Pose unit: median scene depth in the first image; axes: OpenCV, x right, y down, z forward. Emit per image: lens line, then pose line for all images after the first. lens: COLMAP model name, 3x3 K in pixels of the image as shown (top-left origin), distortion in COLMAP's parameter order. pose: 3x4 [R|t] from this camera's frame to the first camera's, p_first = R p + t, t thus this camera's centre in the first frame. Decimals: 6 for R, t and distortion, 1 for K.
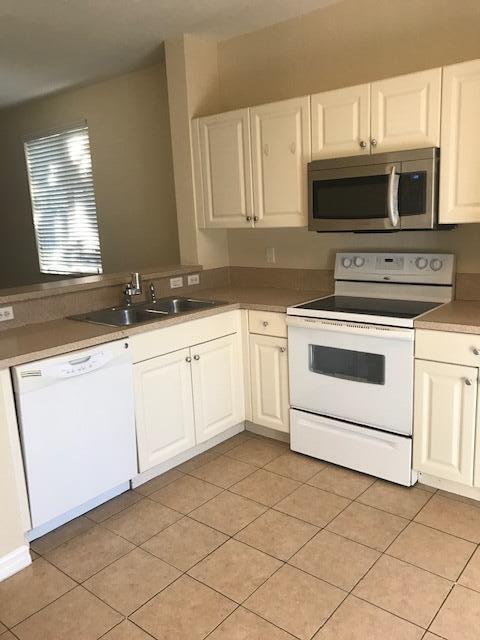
lens RADIAL K [[522.2, 0, 240.0], [0, 522.2, 319.8], [0, 0, 1]] dist [0.024858, -0.029892]
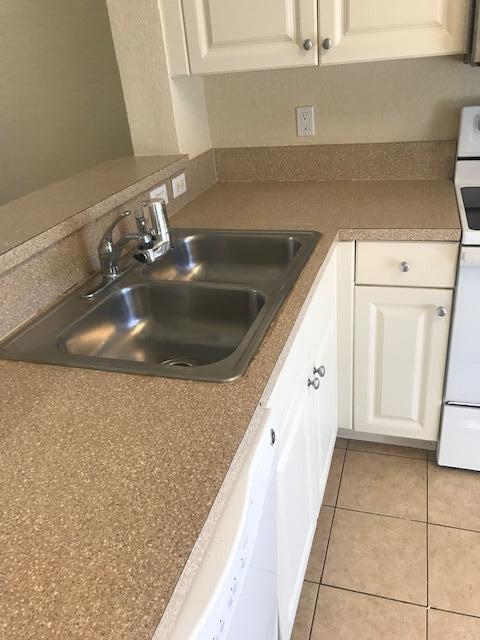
lens RADIAL K [[522.2, 0, 240.6], [0, 522.2, 317.3], [0, 0, 1]] dist [0.024858, -0.029892]
pose [[0.919339, -0.208823, 0.333480, -0.289577], [0.119116, 0.955482, 0.269937, -0.105559], [-0.375003, -0.208441, 0.903286, 0.613774]]
